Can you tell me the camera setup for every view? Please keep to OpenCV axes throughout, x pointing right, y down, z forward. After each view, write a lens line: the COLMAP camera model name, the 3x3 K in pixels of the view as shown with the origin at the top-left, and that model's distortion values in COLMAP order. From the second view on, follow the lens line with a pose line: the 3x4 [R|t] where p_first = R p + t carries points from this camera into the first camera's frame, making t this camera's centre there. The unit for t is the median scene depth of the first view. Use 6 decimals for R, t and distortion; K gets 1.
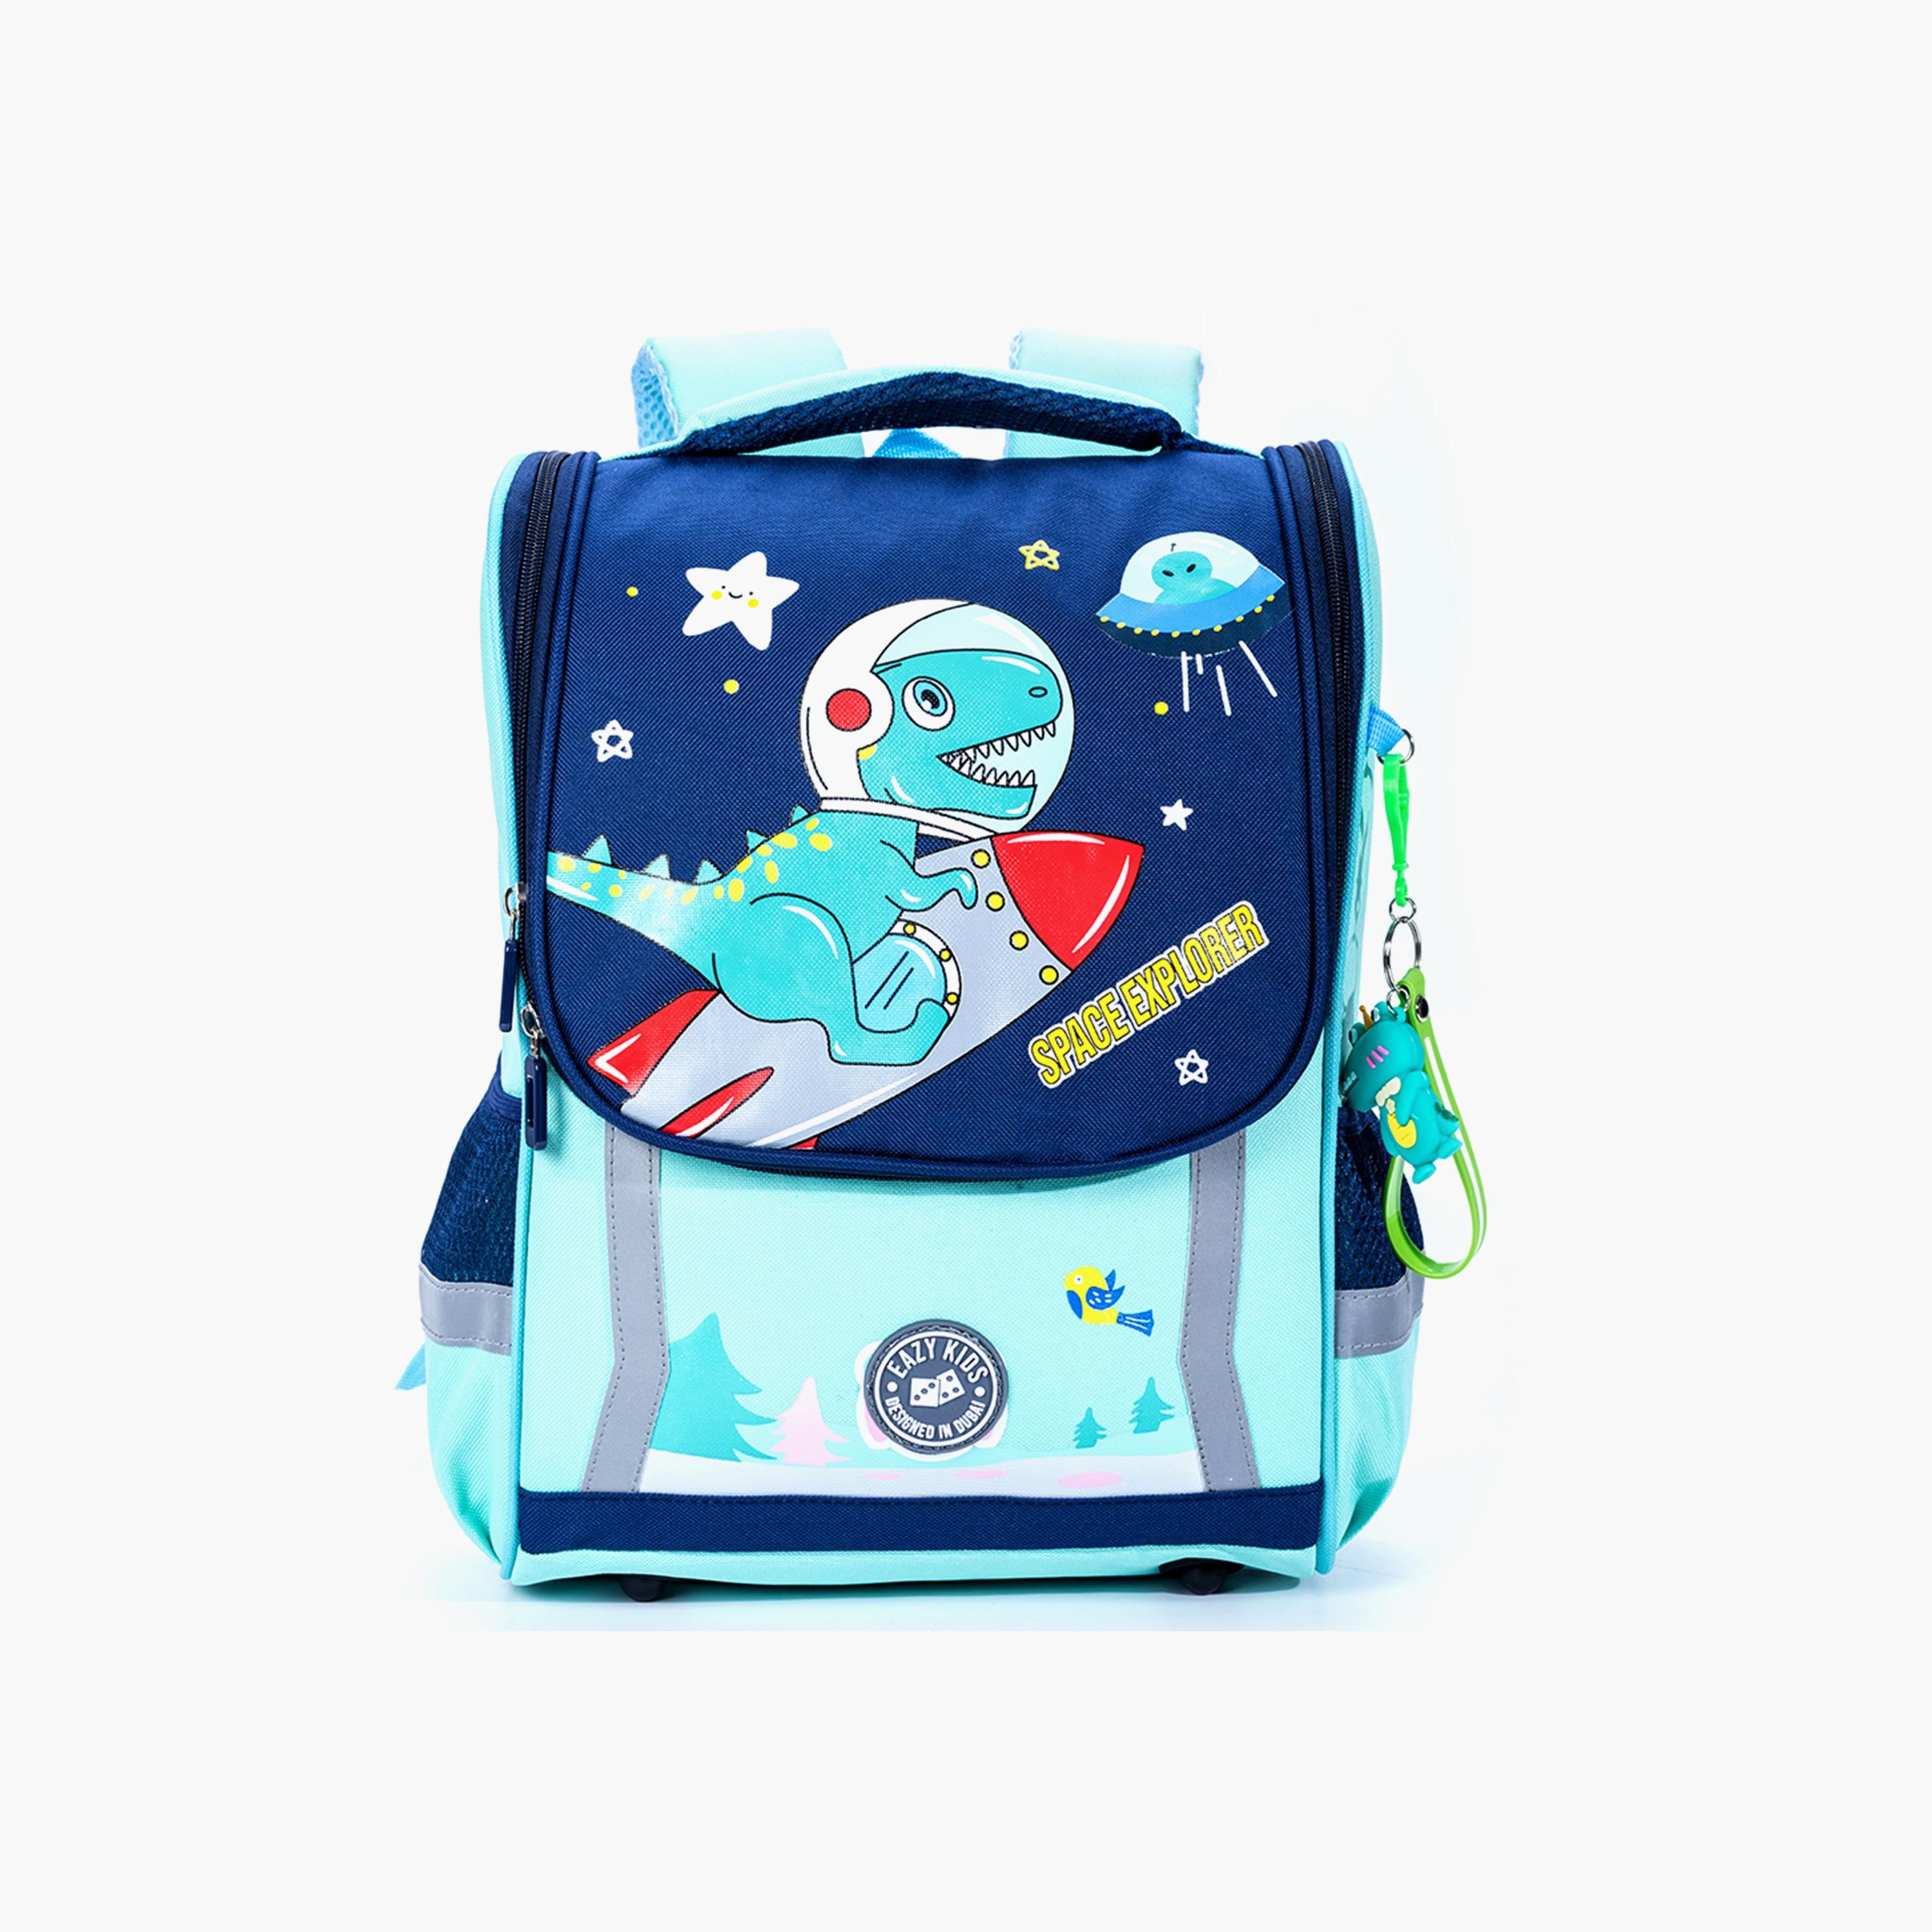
lens RADIAL K [[4891.9, 0, 966.0], [0, 4891.9, 966.0], [0, 0, 1]] dist [0.038595, 0.436576]
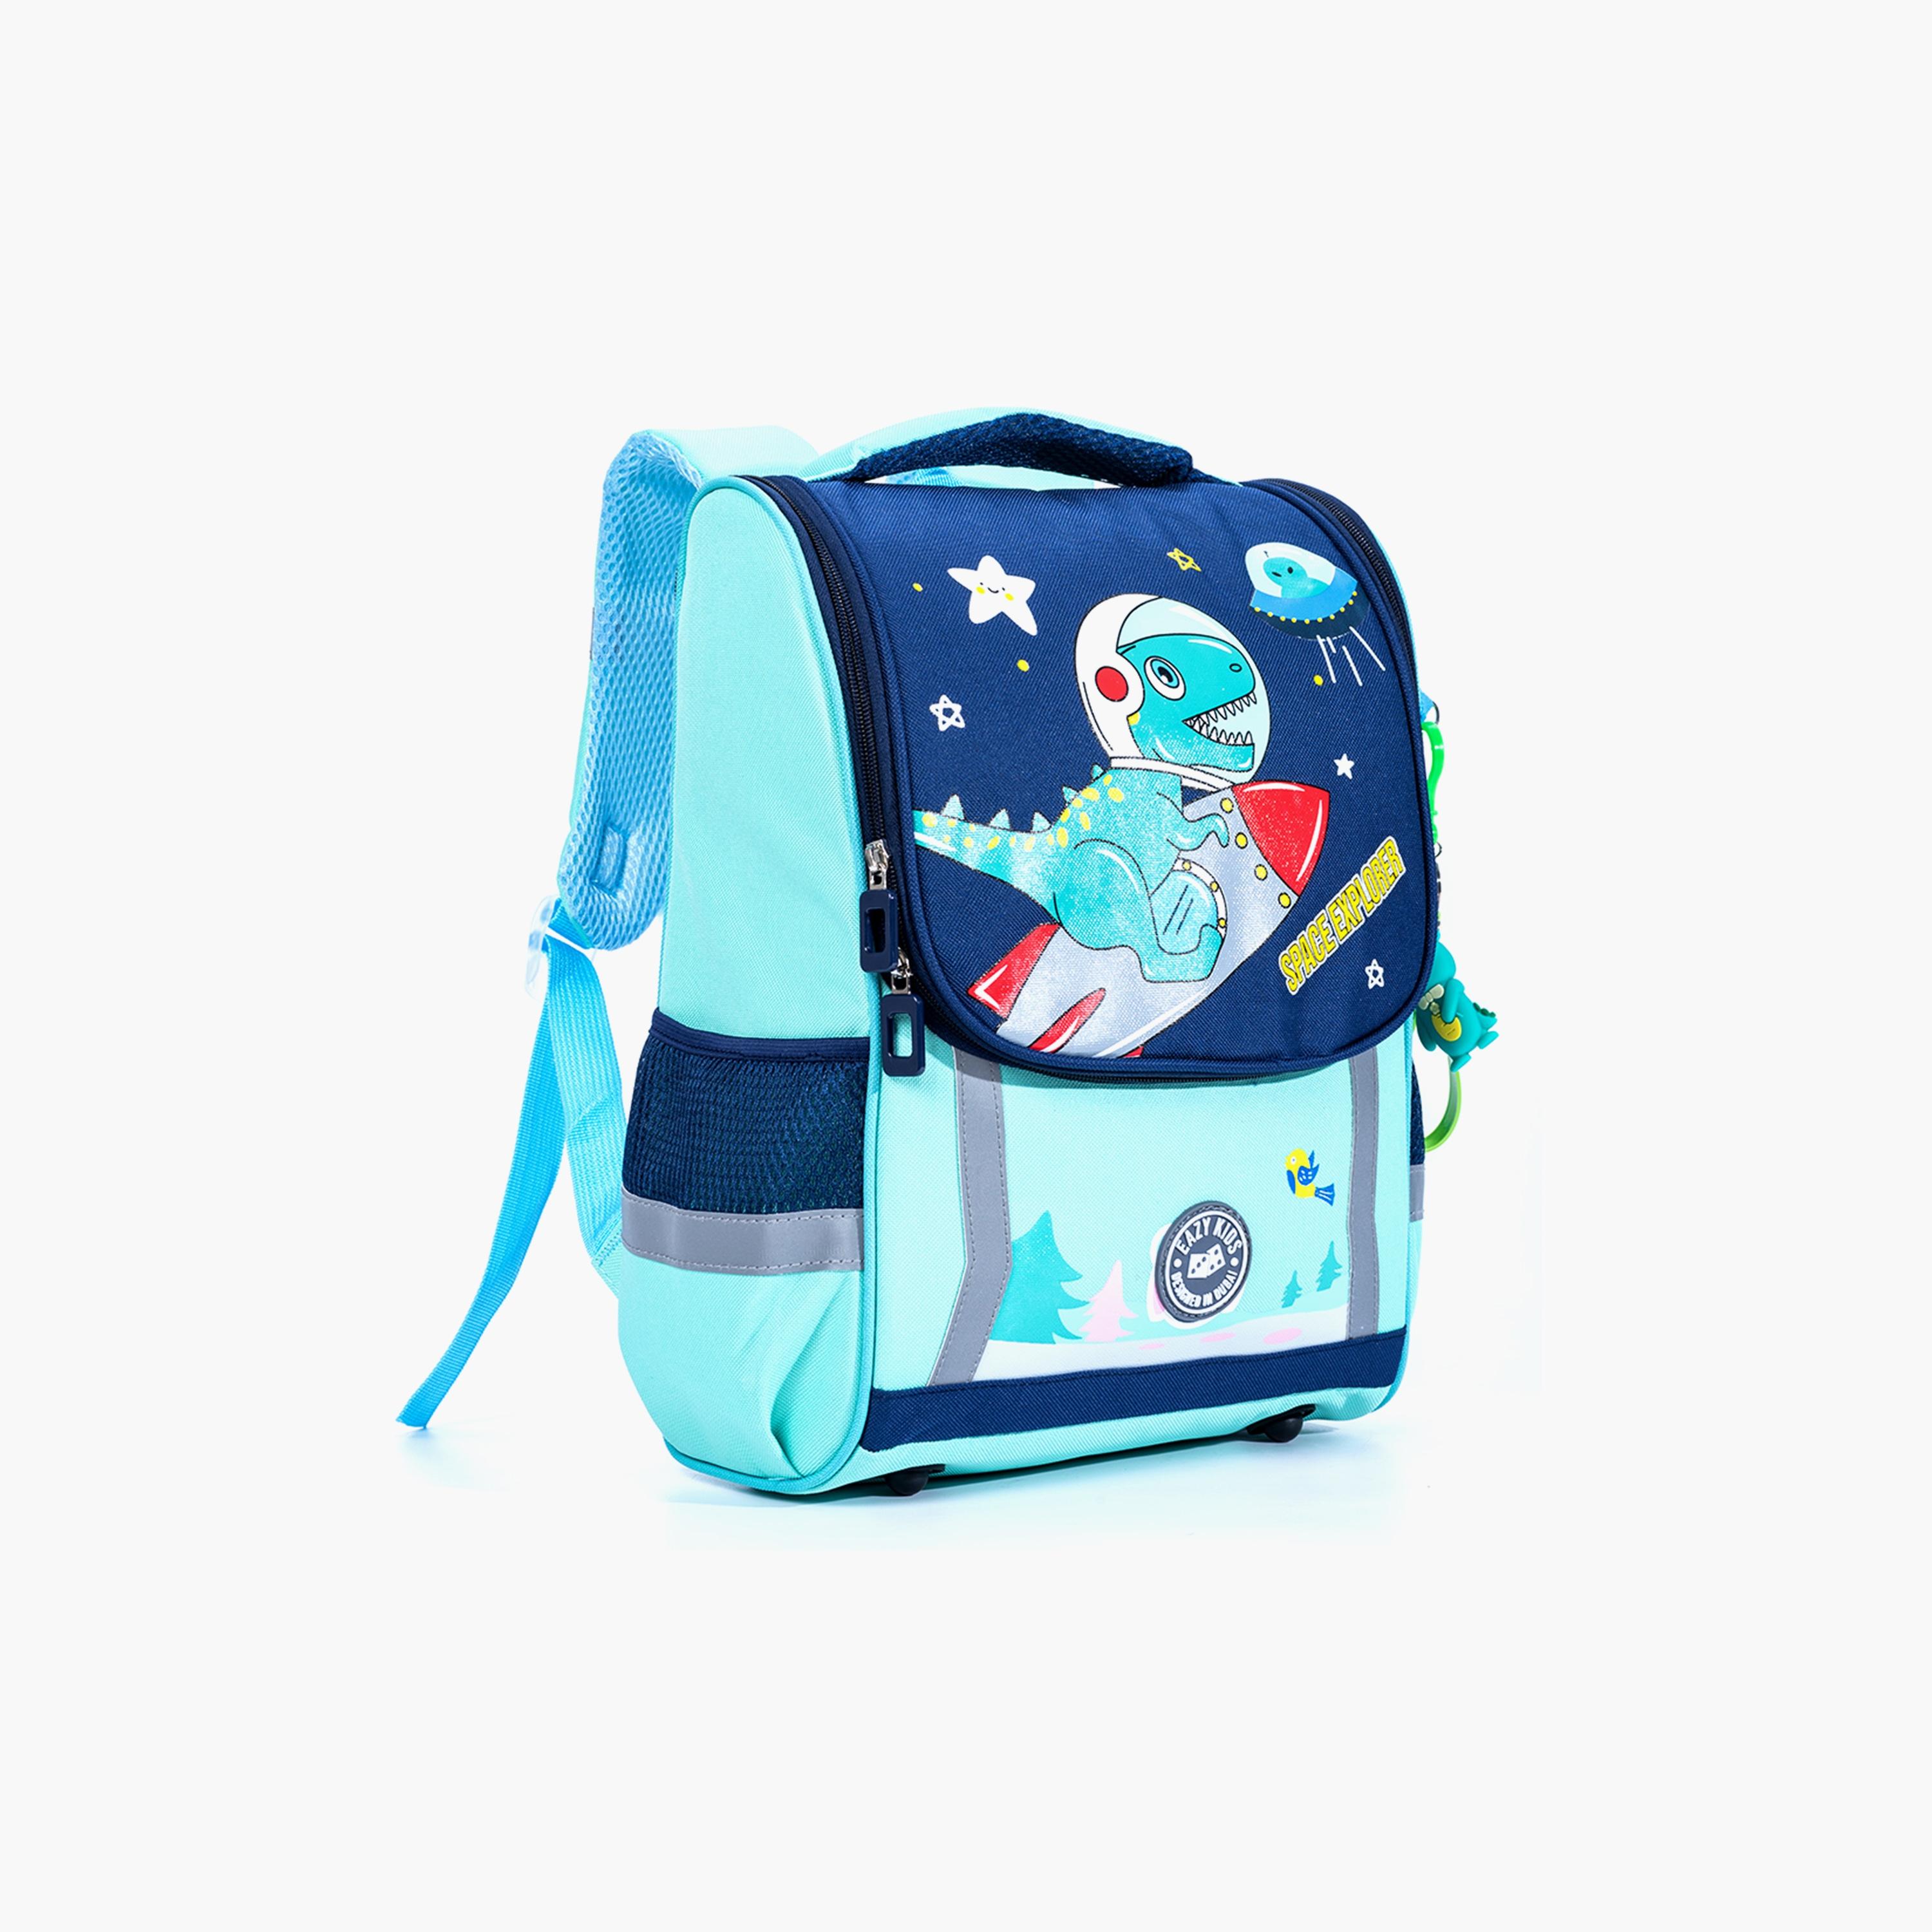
lens RADIAL K [[4891.9, 0, 966.0], [0, 4891.9, 966.0], [0, 0, 1]] dist [0.038595, 0.436576]
pose [[0.804926, -0.041154, 0.591946, -0.745178], [0.090344, 0.994461, -0.053711, 0.074111], [-0.586457, 0.096712, 0.804186, 0.088000]]
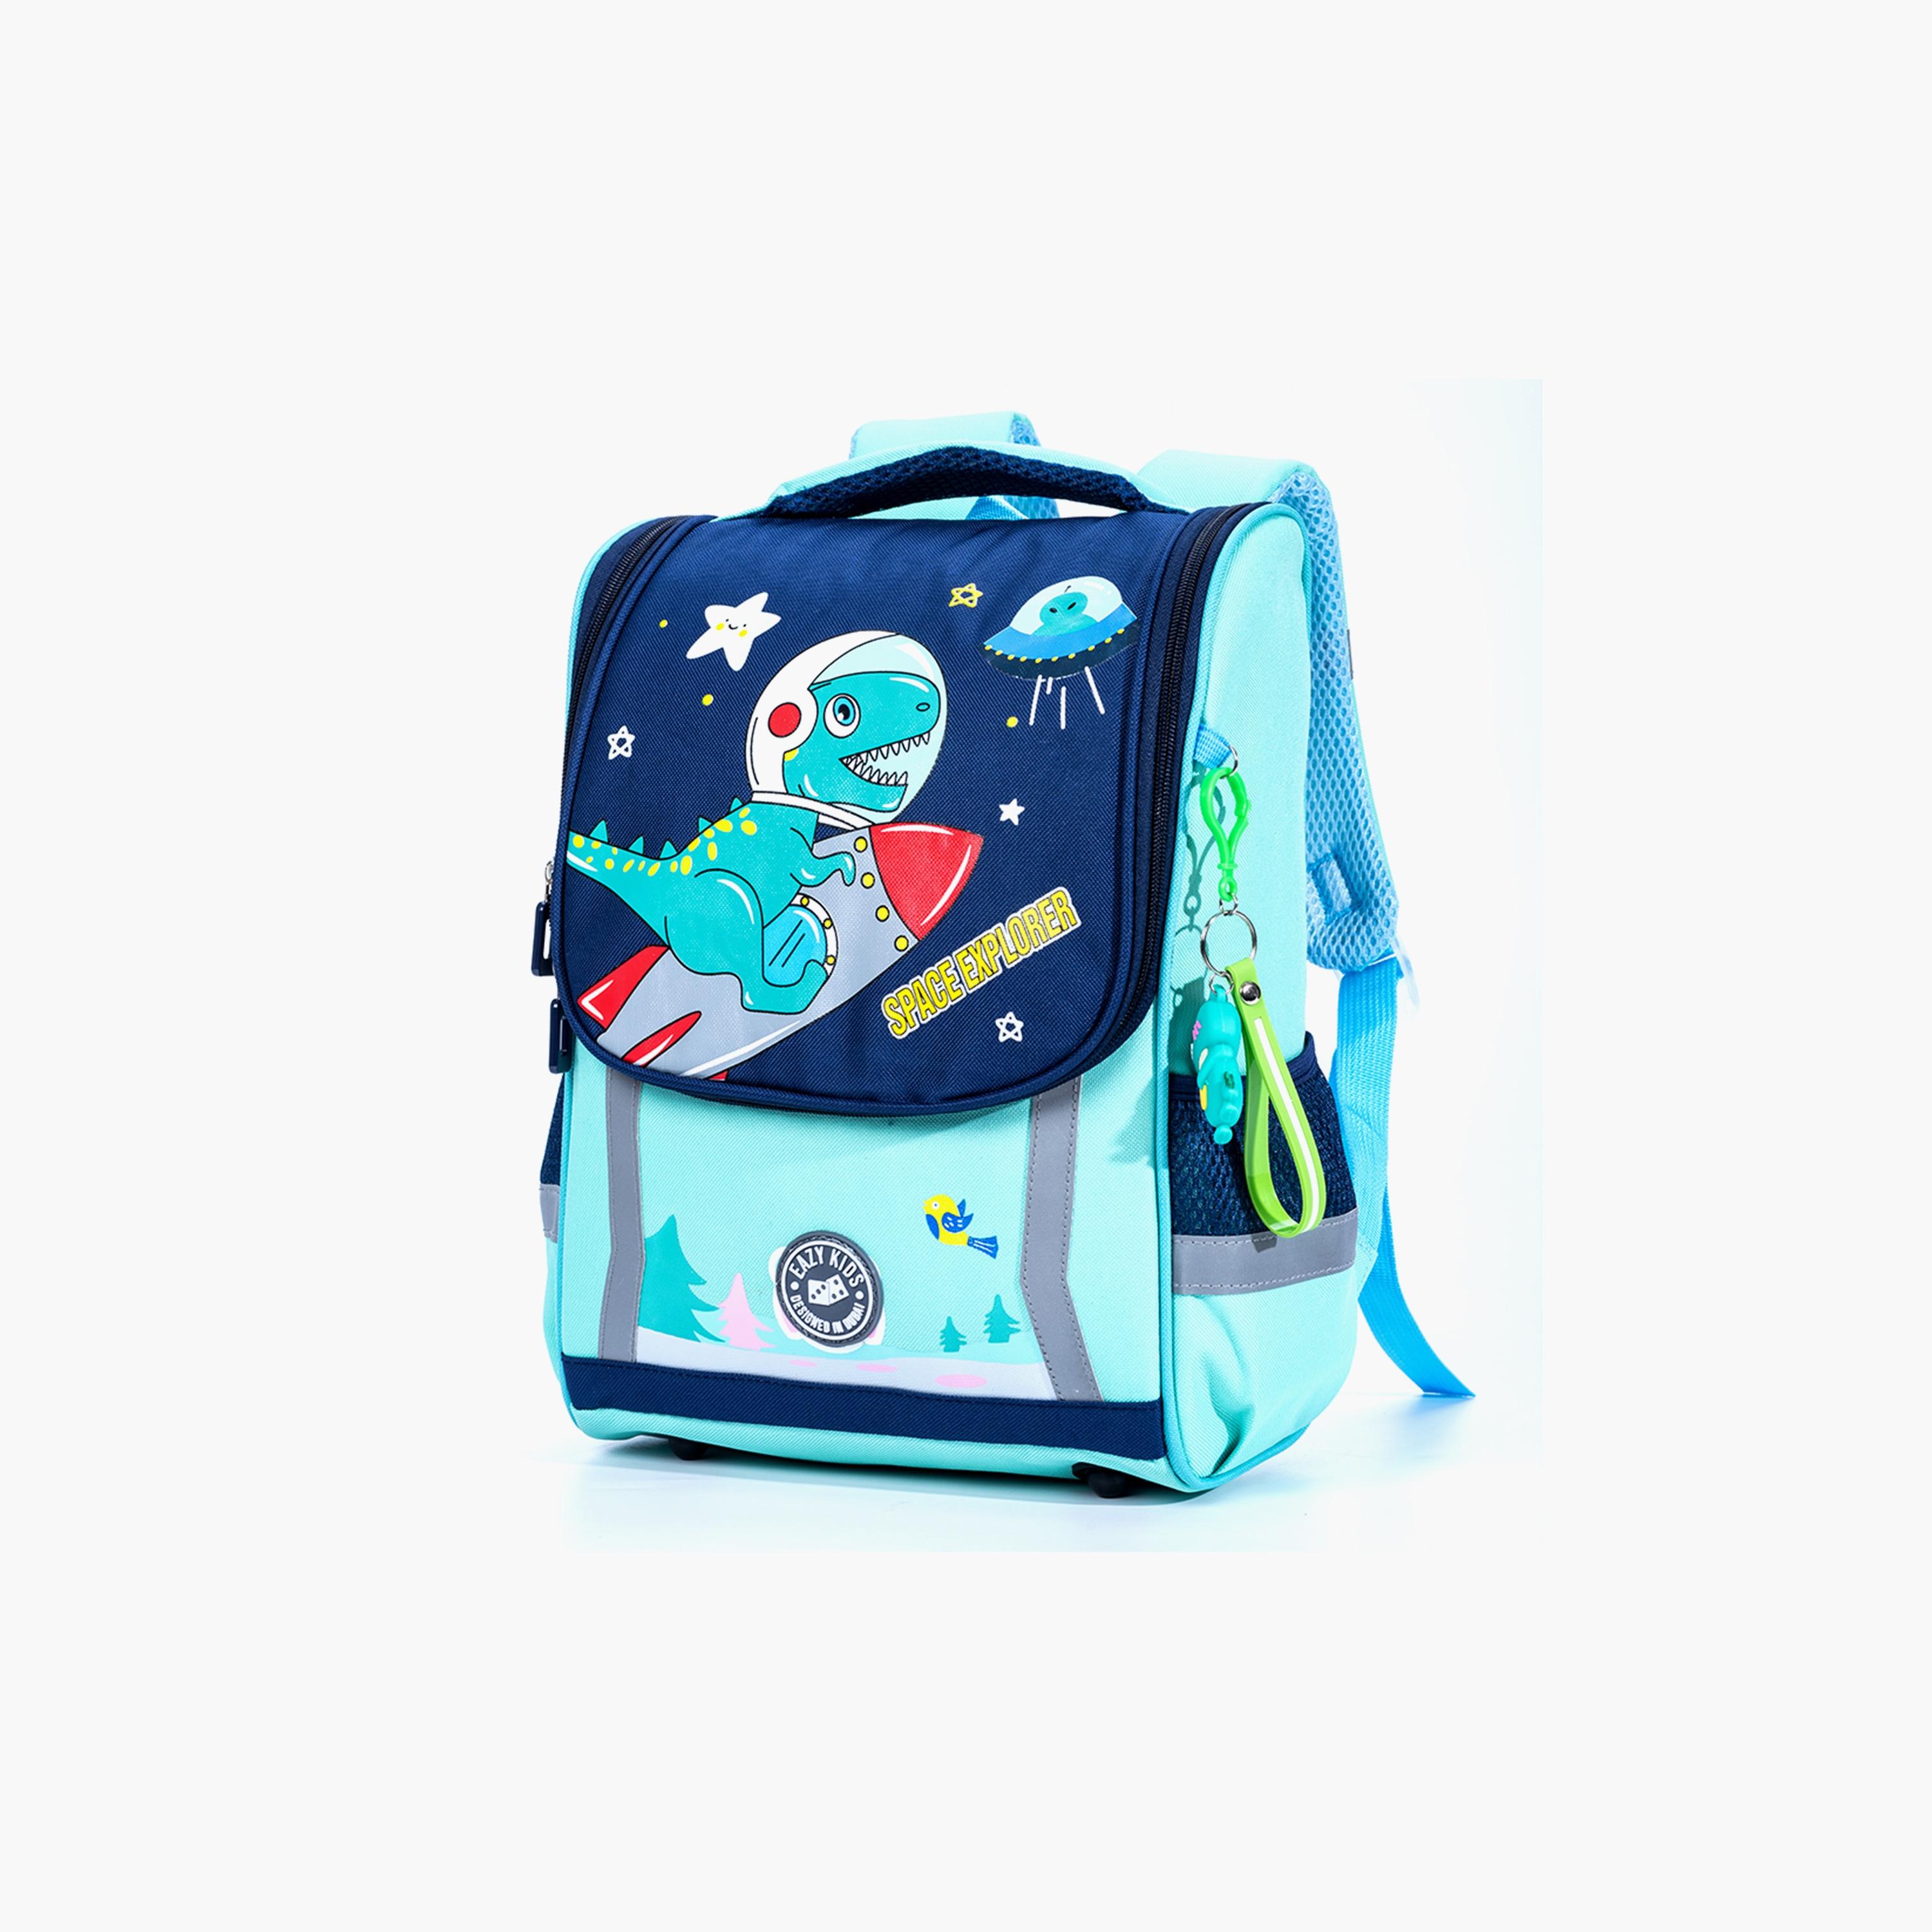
lens RADIAL K [[4891.9, 0, 966.0], [0, 4891.9, 966.0], [0, 0, 1]] dist [0.038595, 0.436576]
pose [[0.880362, 0.037570, -0.472811, 0.587246], [-0.058962, 0.997794, -0.030499, 0.042265], [0.470622, 0.054728, 0.880636, -0.037433]]
